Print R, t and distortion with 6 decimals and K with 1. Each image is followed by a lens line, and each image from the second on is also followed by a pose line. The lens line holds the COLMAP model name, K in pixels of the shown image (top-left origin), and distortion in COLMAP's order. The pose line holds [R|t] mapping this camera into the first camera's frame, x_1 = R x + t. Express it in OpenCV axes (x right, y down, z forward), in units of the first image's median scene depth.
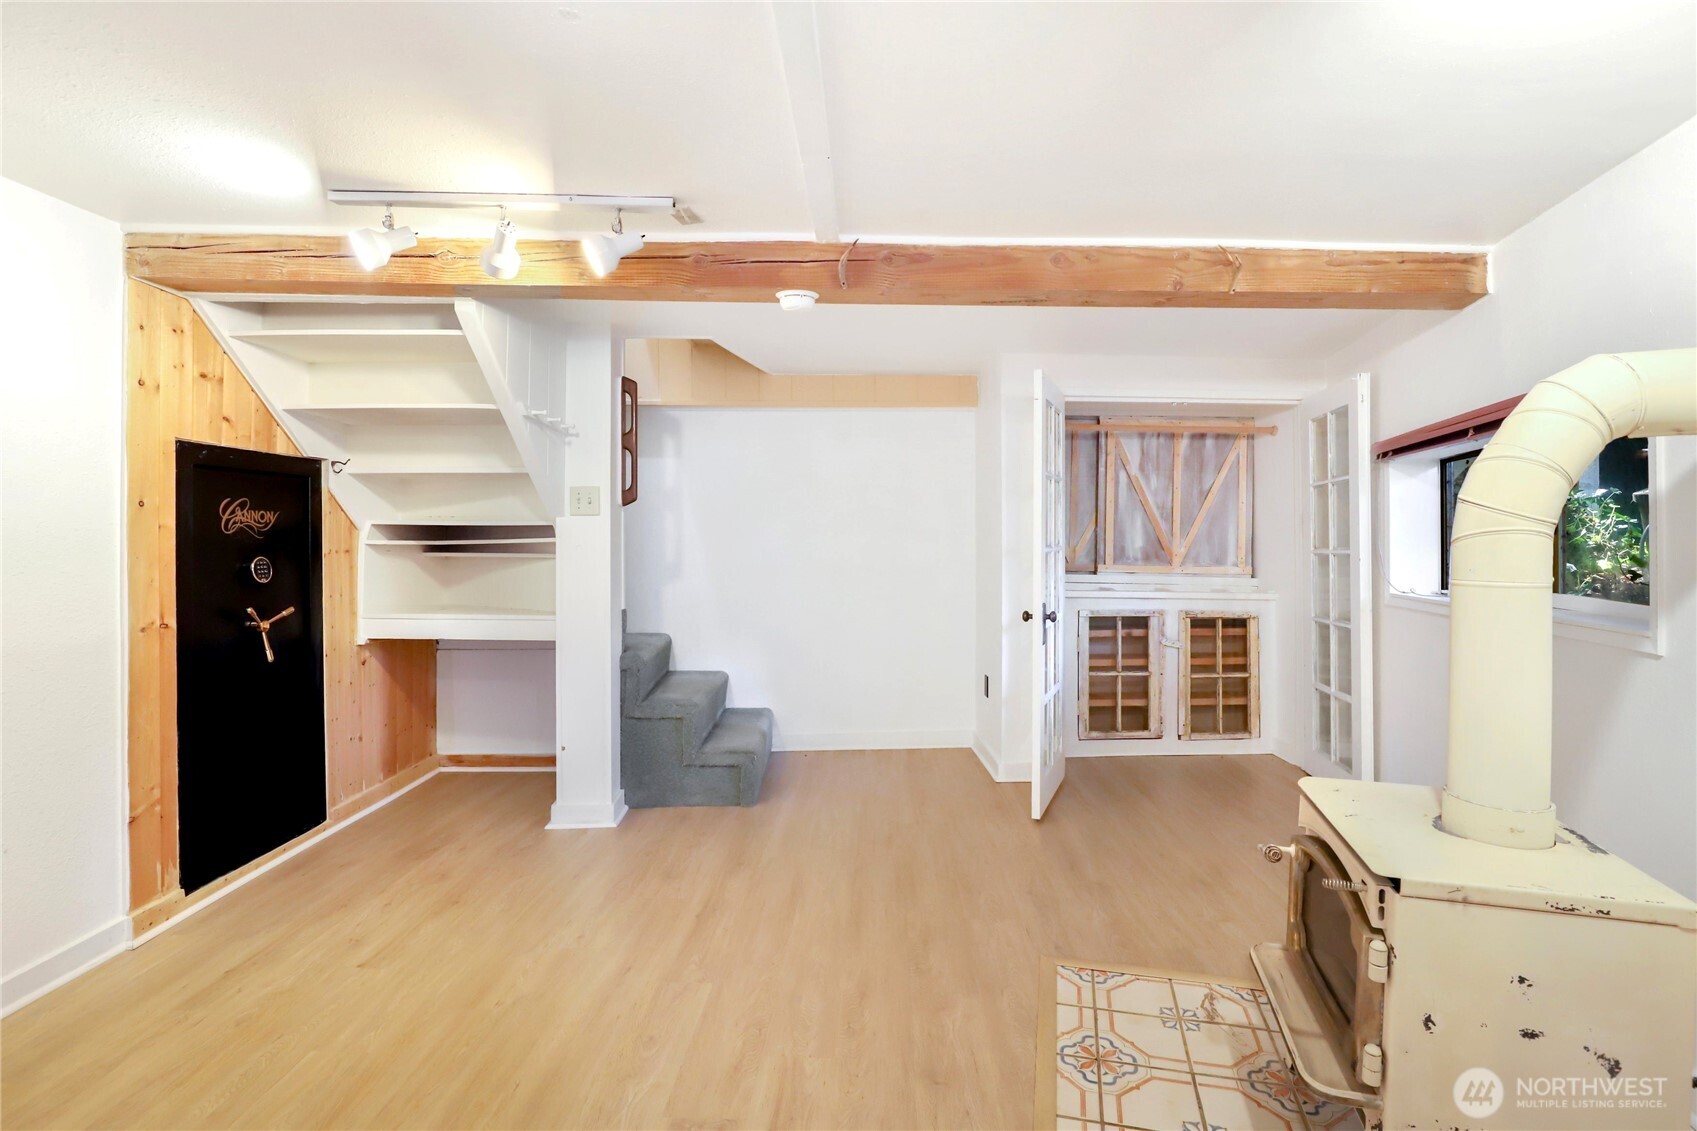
lens RADIAL K [[808.2, 0, 856.3], [0, 808.2, 552.5], [0, 0, 1]] dist [-0.037074, 0.008041]
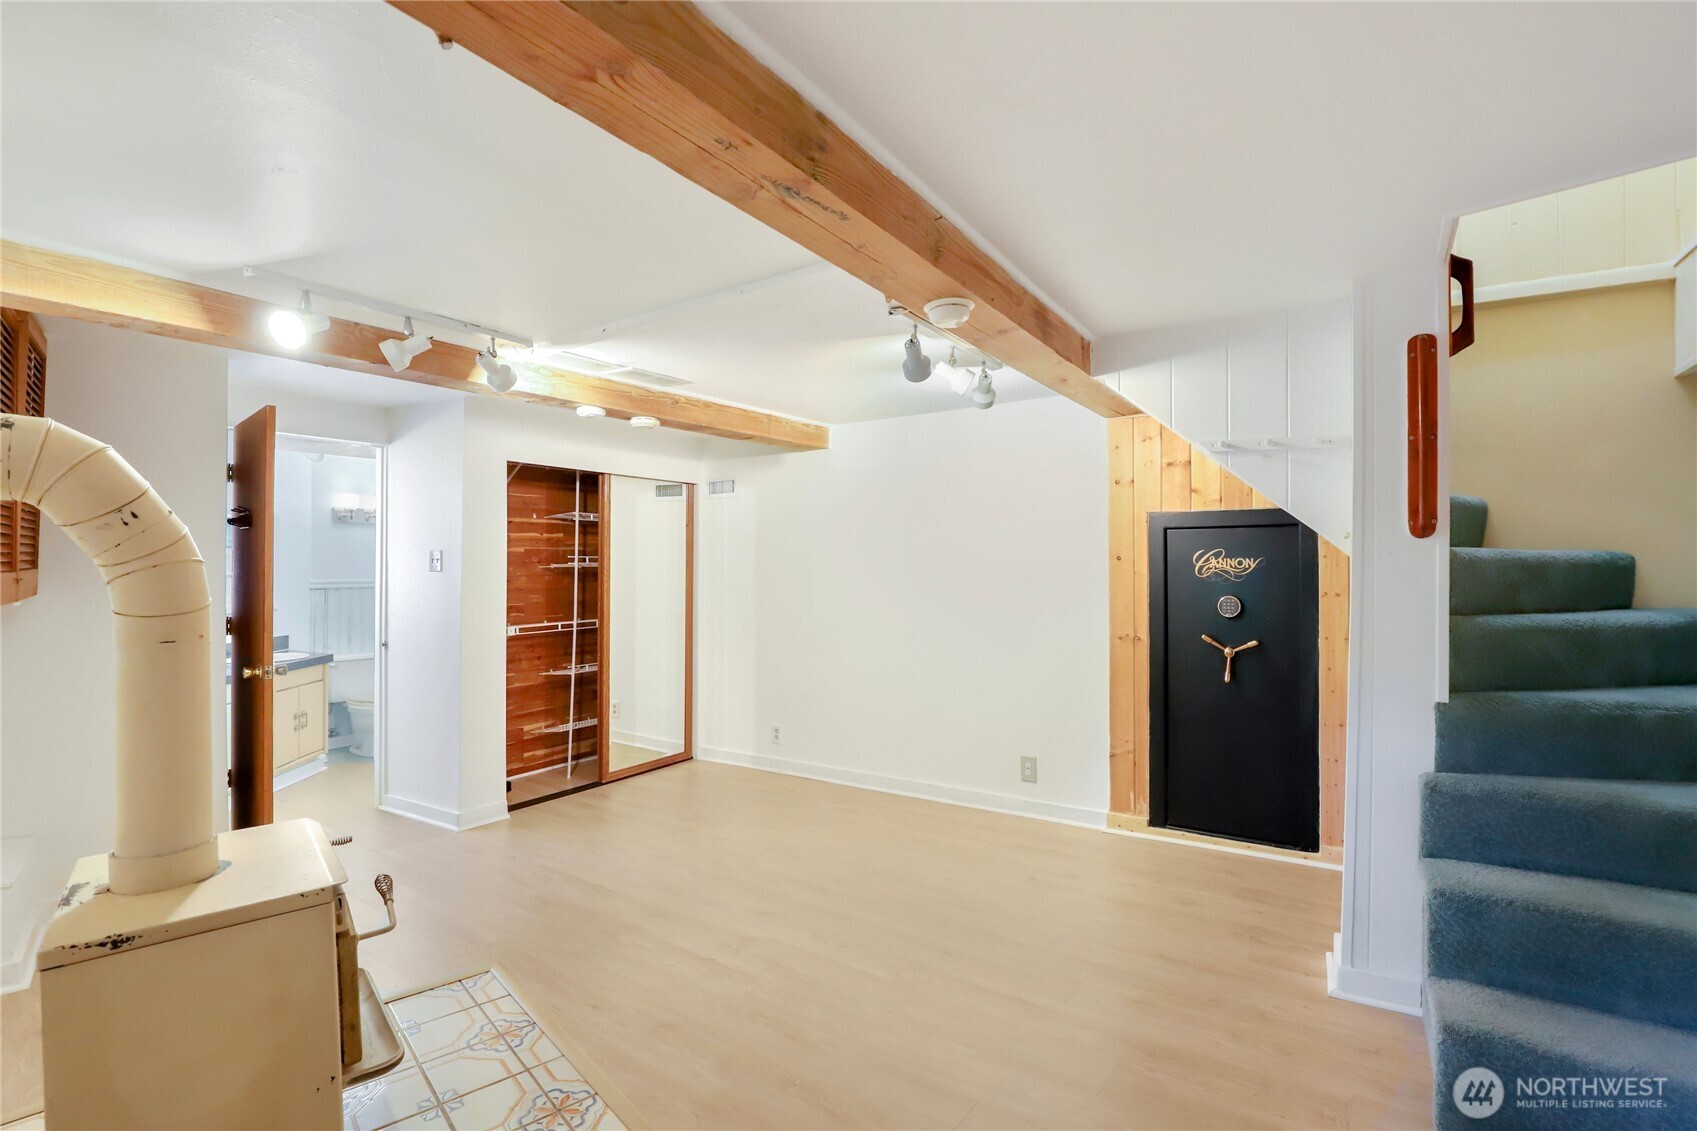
lens RADIAL K [[808.2, 0, 850.9], [0, 808.2, 569.6], [0, 0, 1]] dist [-0.037074, 0.008041]
pose [[-0.575651, 0.002576, -0.817691, 0.662868], [-0.012439, 0.999852, 0.011907, -0.047168], [0.817601, 0.017025, -0.575534, 1.361627]]
